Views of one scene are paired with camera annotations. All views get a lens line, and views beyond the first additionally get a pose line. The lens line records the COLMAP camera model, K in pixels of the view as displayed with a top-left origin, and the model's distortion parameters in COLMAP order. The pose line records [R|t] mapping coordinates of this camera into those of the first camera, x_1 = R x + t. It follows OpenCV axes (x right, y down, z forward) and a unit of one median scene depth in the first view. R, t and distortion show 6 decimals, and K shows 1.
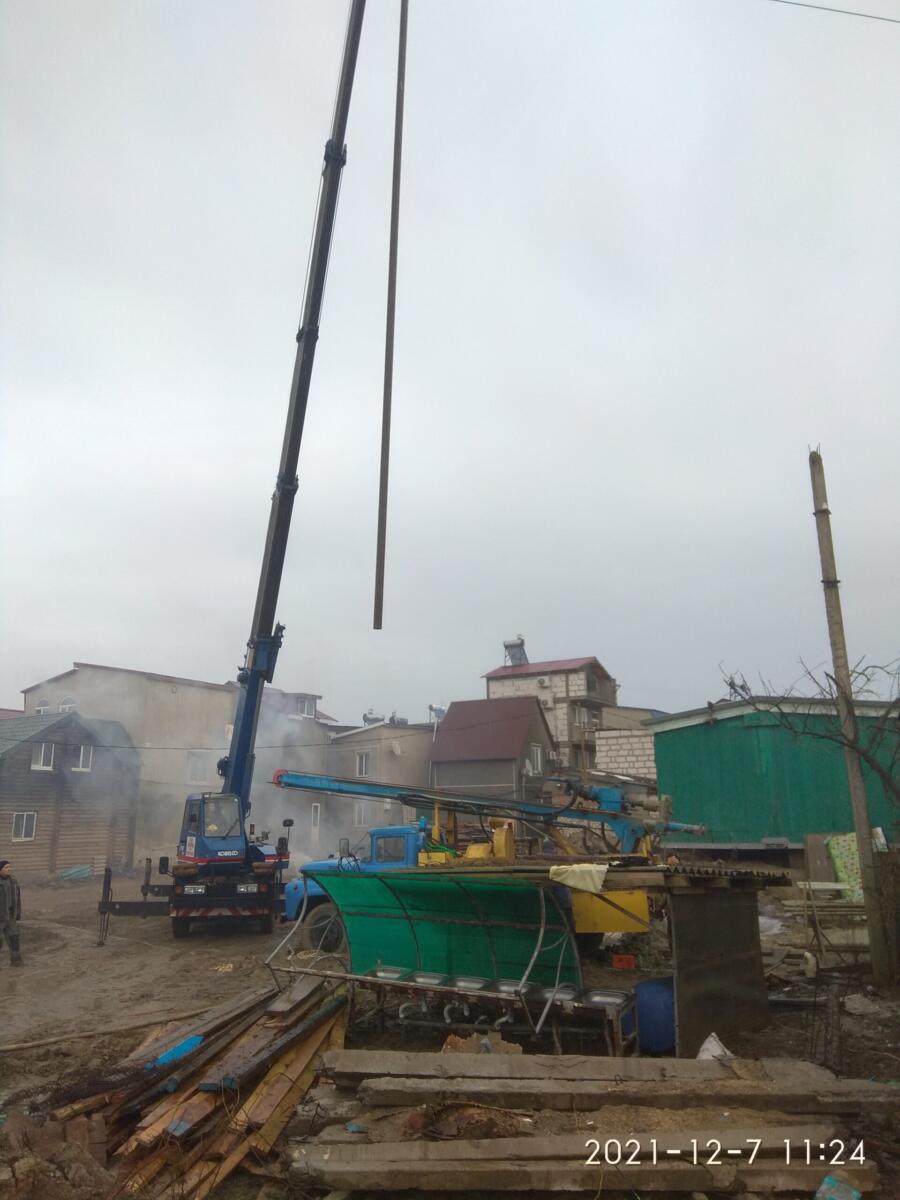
lens RADIAL K [[905.2, 0, 450.0], [0, 905.2, 600.0], [0, 0, 1]] dist [0.130625, -0.215195]
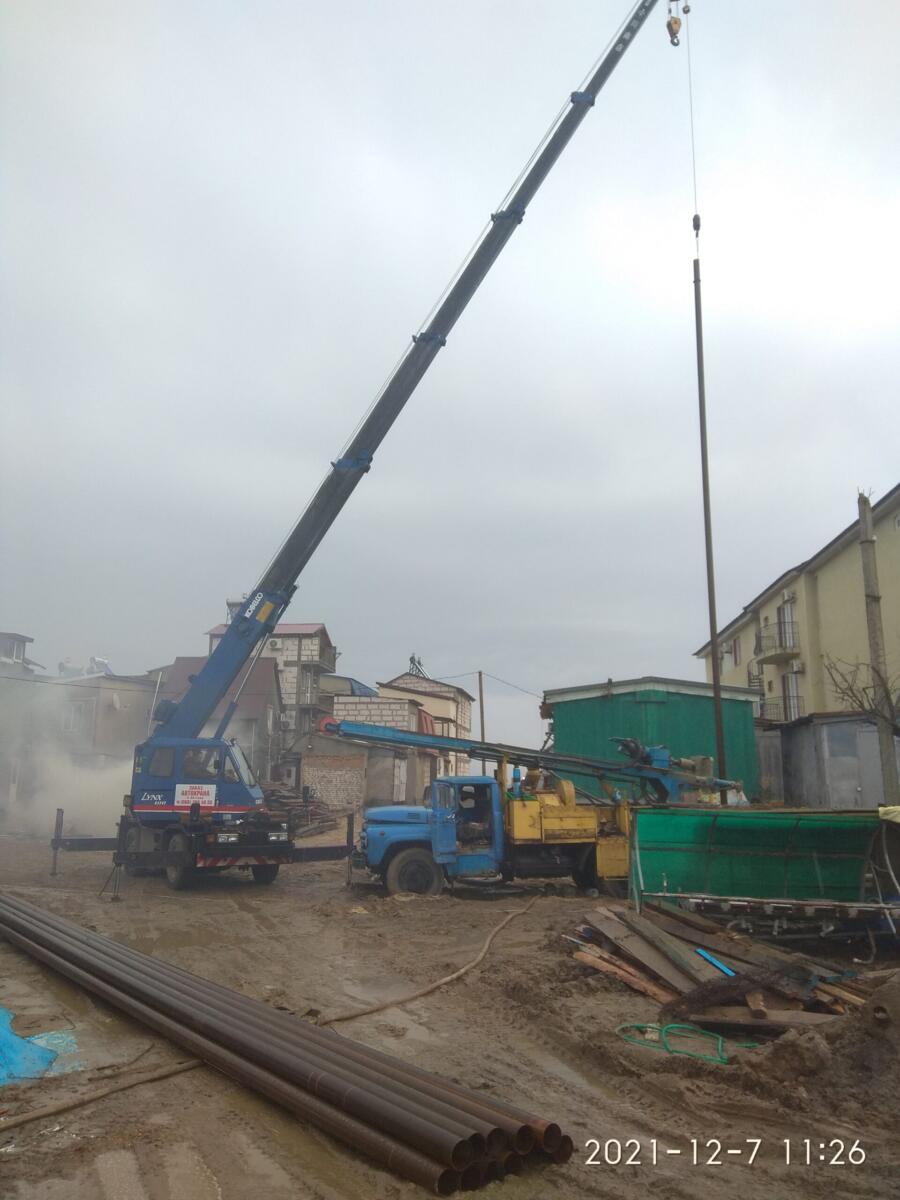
lens RADIAL K [[905.2, 0, 450.0], [0, 905.2, 600.0], [0, 0, 1]] dist [0.130625, -0.215195]
pose [[0.895688, 0.108617, 0.431214, -0.170366], [-0.123595, 0.992310, 0.006773, 0.012438], [-0.427162, -0.059362, 0.902224, 0.021712]]
